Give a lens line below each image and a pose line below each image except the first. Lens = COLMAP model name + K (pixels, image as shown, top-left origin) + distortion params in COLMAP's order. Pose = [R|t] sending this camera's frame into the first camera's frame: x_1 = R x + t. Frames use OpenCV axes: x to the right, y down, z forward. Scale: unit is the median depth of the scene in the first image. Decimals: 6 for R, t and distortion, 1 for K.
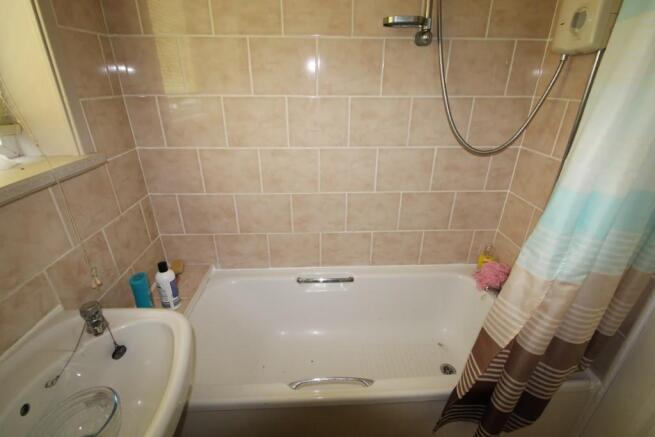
lens RADIAL K [[306.6, 0, 330.4], [0, 306.6, 221.7], [0, 0, 1]] dist [-0.004193, -0.008818]
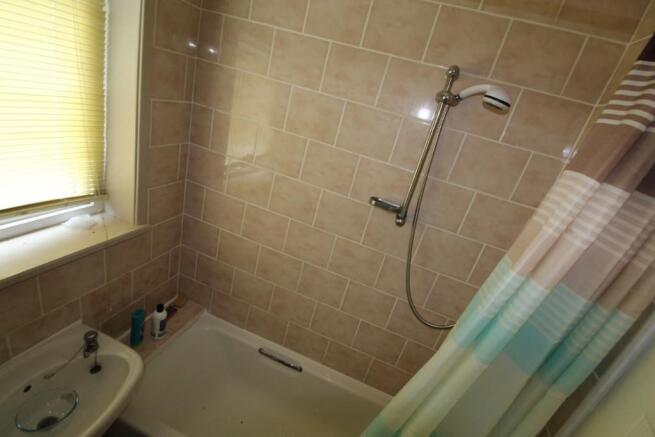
lens RADIAL K [[306.6, 0, 328.4], [0, 306.6, 218.8], [0, 0, 1]] dist [-0.004193, -0.008818]
pose [[0.912651, 0.340895, -0.225518, 0.271715], [-0.360167, 0.931580, -0.049378, -0.376841], [0.193255, 0.126289, 0.972987, -0.202632]]
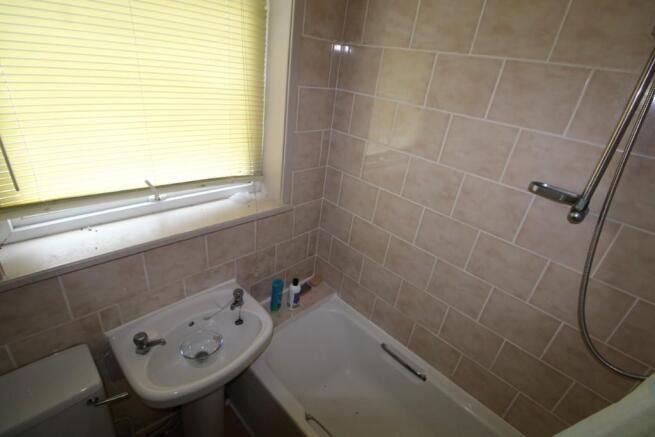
lens RADIAL K [[306.6, 0, 329.9], [0, 306.6, 221.4], [0, 0, 1]] dist [-0.004193, -0.008818]
pose [[0.676146, 0.408160, -0.613377, 0.317203], [-0.415484, 0.898753, 0.140056, -0.350259], [0.608440, 0.160150, 0.777273, -0.089475]]
